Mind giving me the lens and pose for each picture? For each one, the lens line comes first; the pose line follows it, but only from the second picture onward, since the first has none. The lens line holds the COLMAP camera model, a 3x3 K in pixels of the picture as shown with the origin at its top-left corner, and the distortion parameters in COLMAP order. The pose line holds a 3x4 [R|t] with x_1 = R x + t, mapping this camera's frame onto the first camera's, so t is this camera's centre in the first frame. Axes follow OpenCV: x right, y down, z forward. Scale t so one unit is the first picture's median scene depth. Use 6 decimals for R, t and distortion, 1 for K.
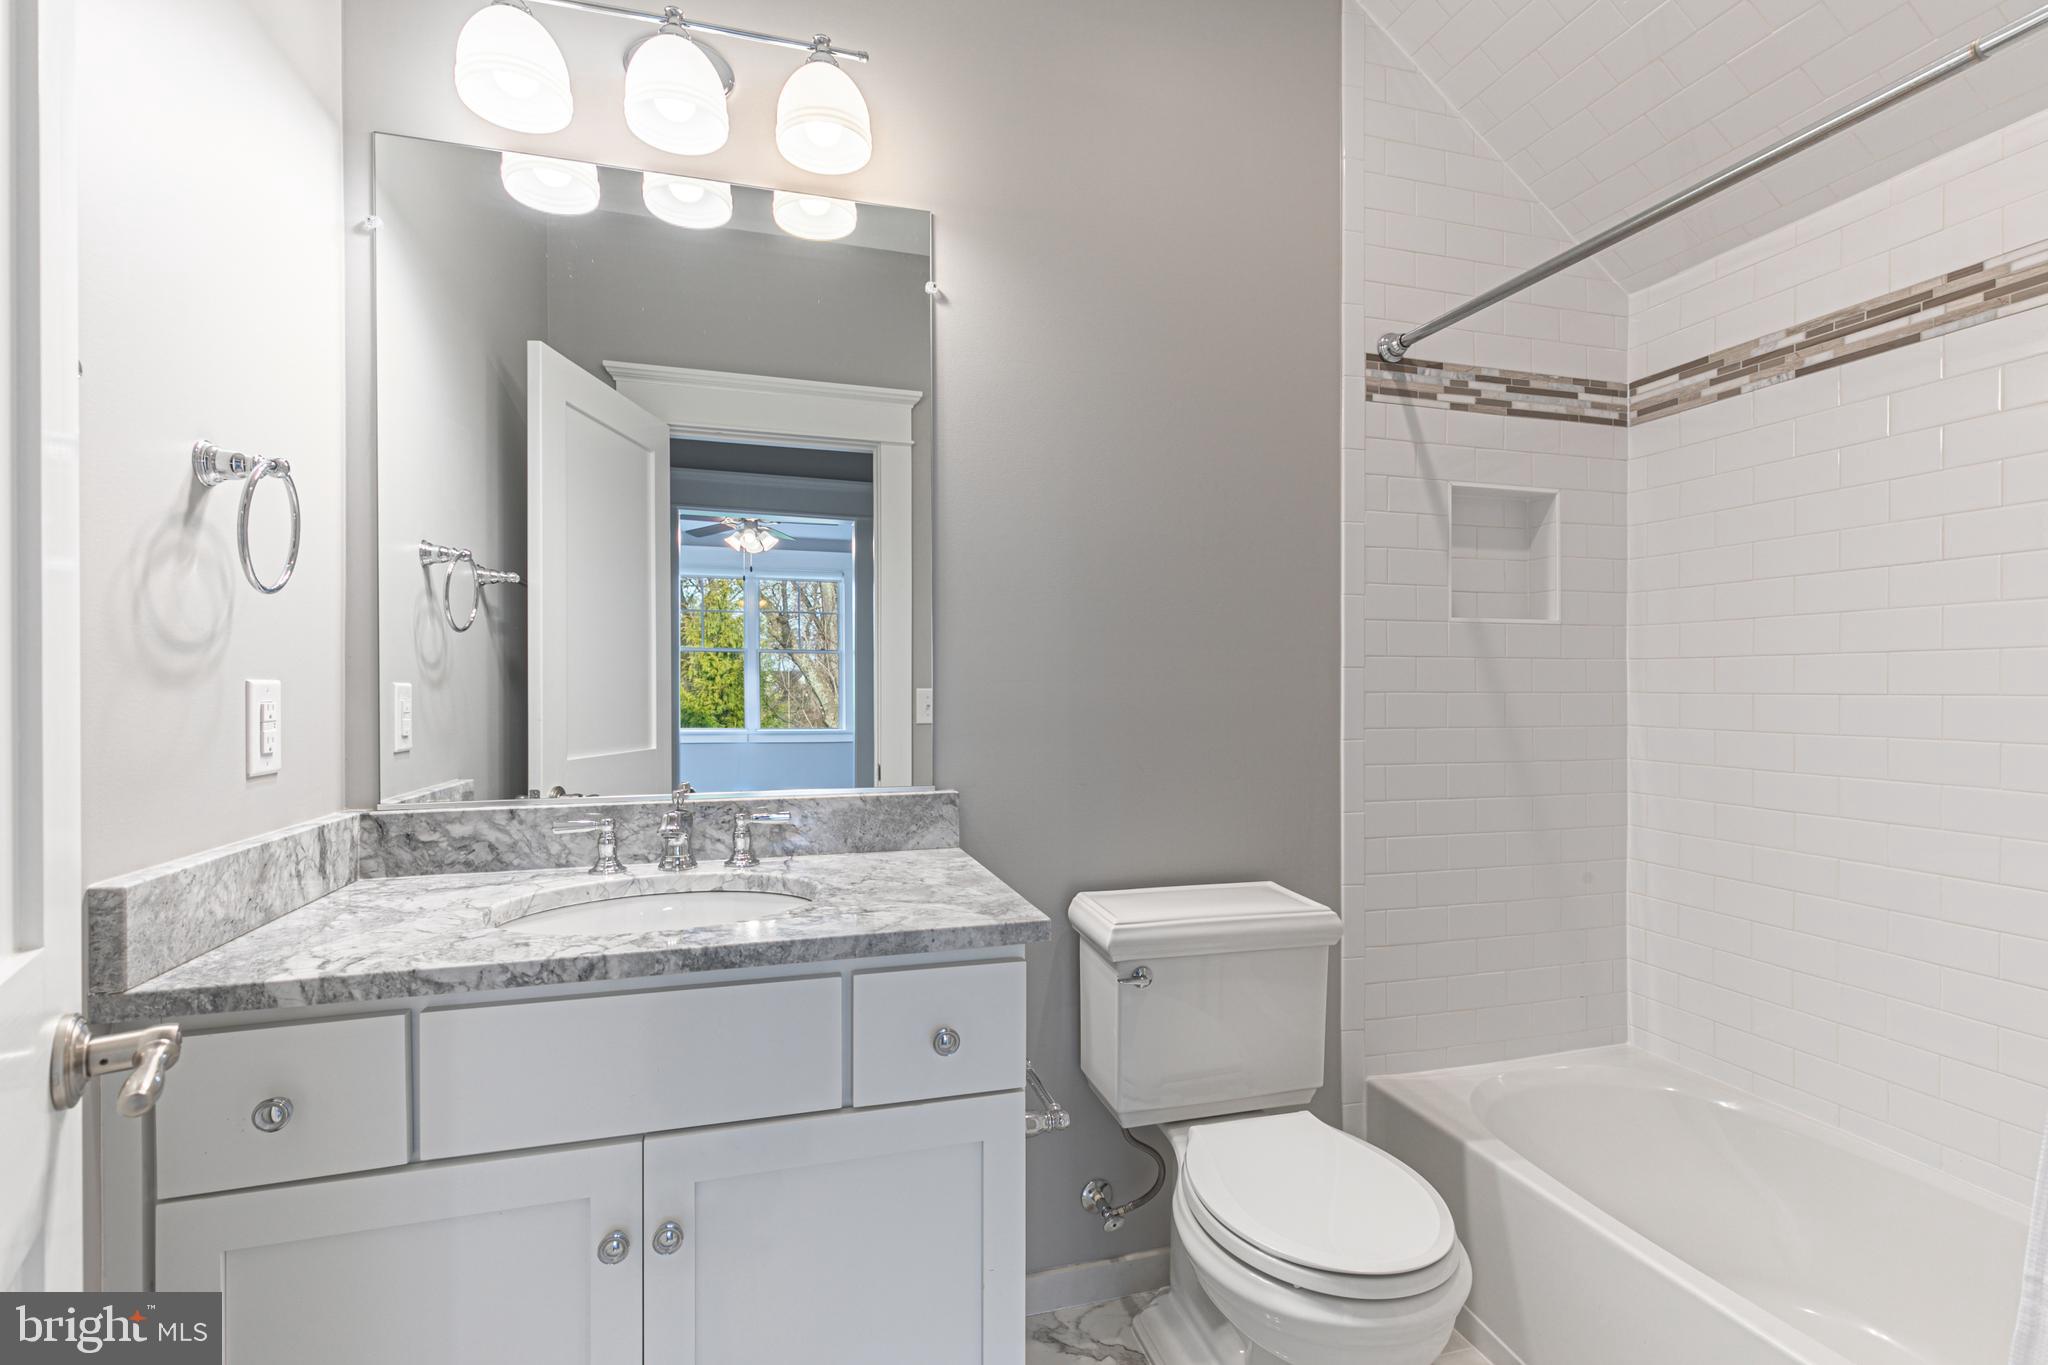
lens RADIAL K [[914.2, 0, 1023.4], [0, 914.2, 683.8], [0, 0, 1]] dist [0.010056, -0.002972]
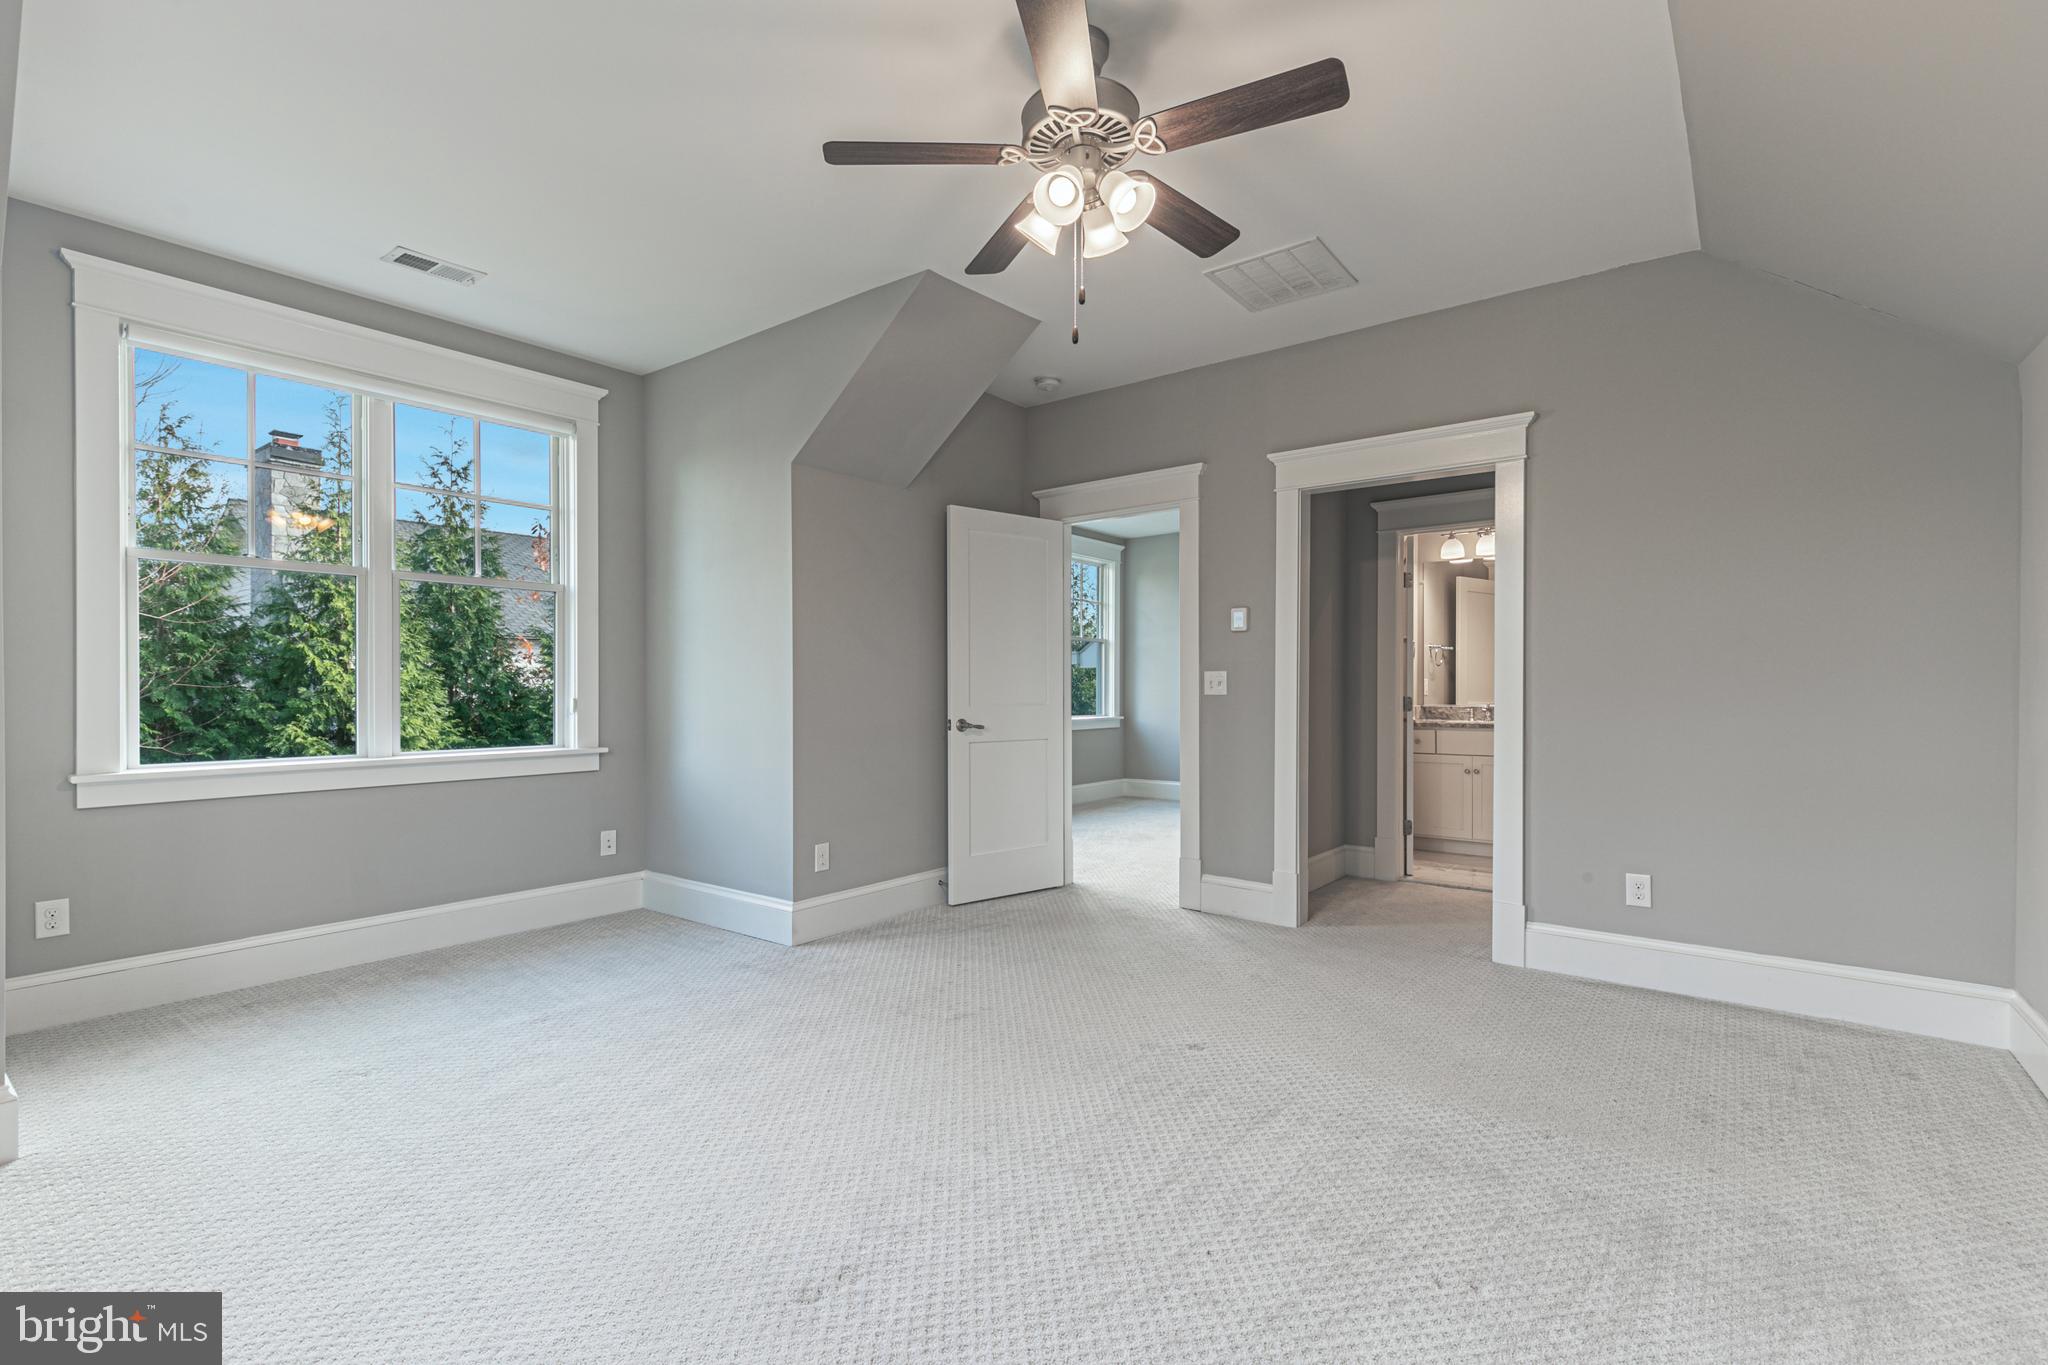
lens RADIAL K [[914.2, 0, 1023.3], [0, 914.2, 686.1], [0, 0, 1]] dist [0.010056, -0.002972]
pose [[0.585789, 0.002549, -0.810459, 1.800132], [-0.003587, 0.999993, 0.000553, 0.037441], [0.810455, 0.002583, 0.585795, -3.233625]]
